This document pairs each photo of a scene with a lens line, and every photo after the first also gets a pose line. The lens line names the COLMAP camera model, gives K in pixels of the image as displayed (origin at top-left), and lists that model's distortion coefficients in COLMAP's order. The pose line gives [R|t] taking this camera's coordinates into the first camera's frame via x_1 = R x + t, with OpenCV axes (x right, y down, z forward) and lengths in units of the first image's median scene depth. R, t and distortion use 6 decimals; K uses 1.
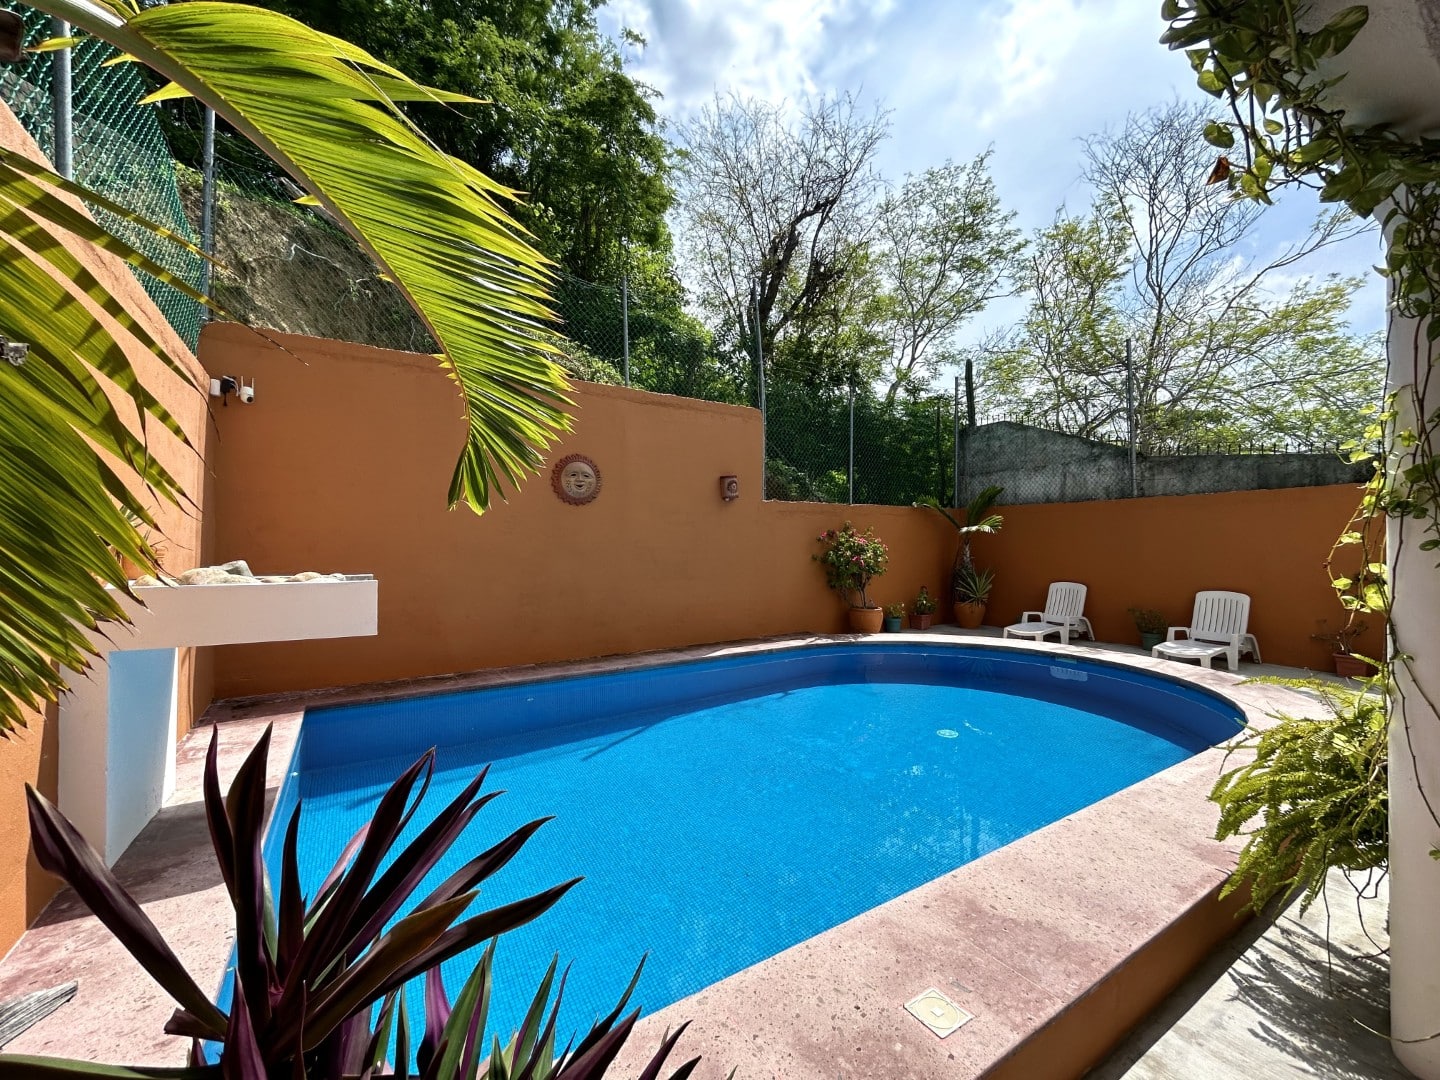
lens RADIAL K [[586.0, 0, 720.0], [0, 586.0, 540.0], [0, 0, 1]] dist [0.000595, 0.000320]
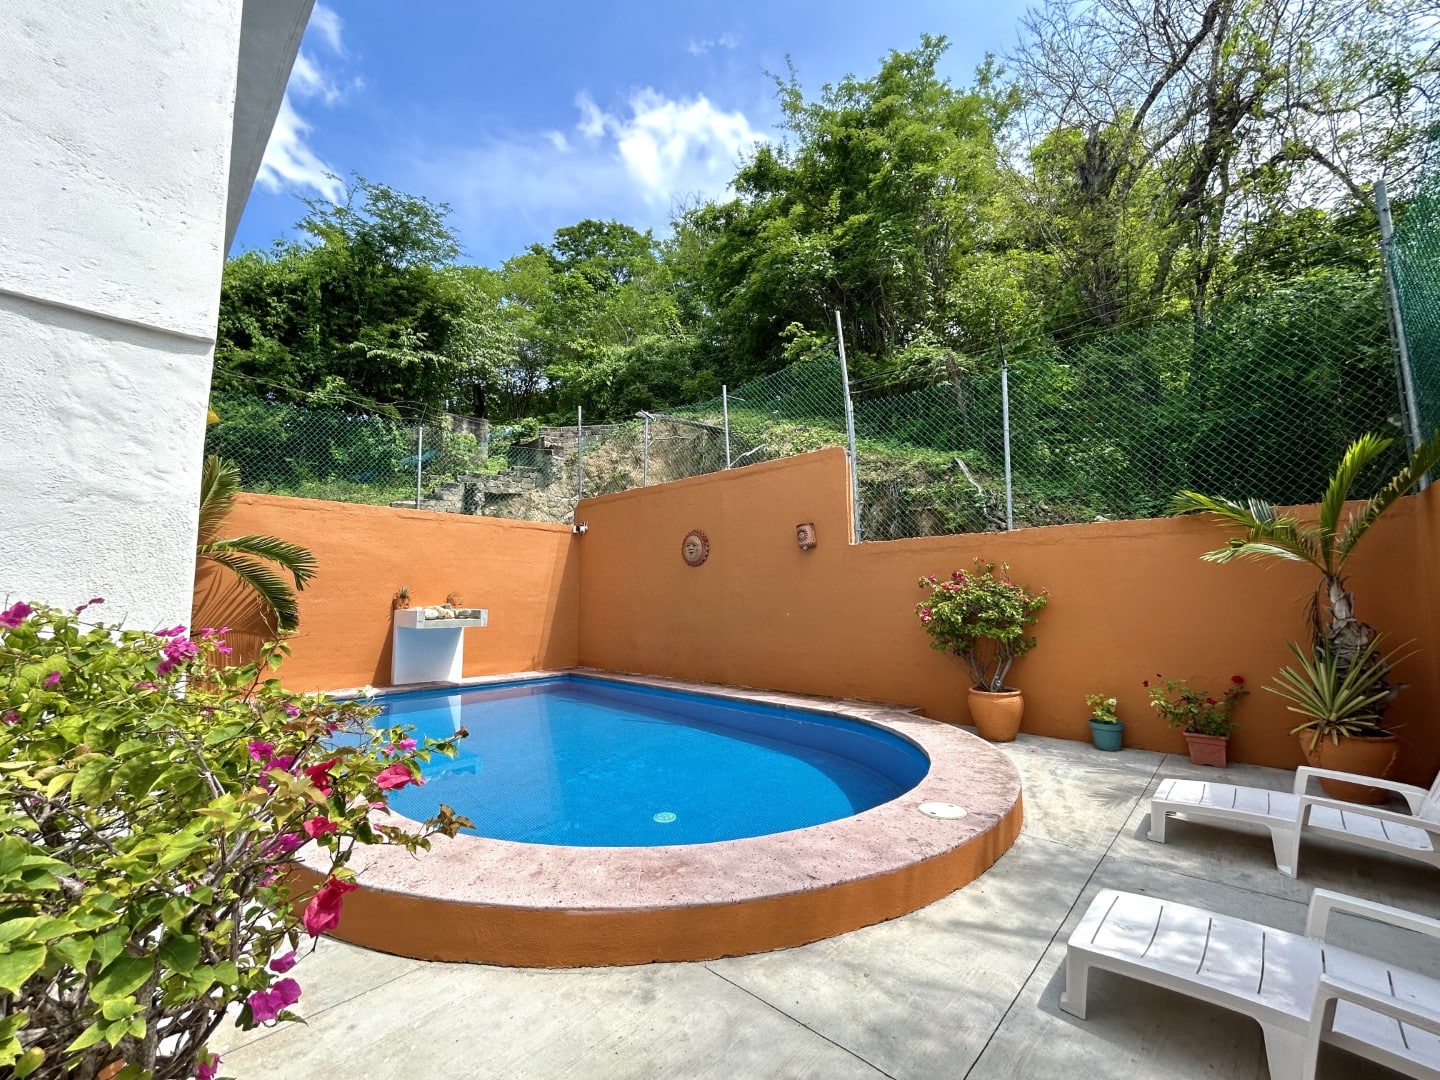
lens RADIAL K [[582.1, 0, 721.6], [0, 582.1, 520.8], [0, 0, 1]] dist [-0.000820, -0.000105]
pose [[0.239645, -0.126967, -0.962523, 0.916554], [0.016953, 0.991808, -0.126609, 0.006596], [0.970713, 0.014024, 0.239834, 0.606731]]
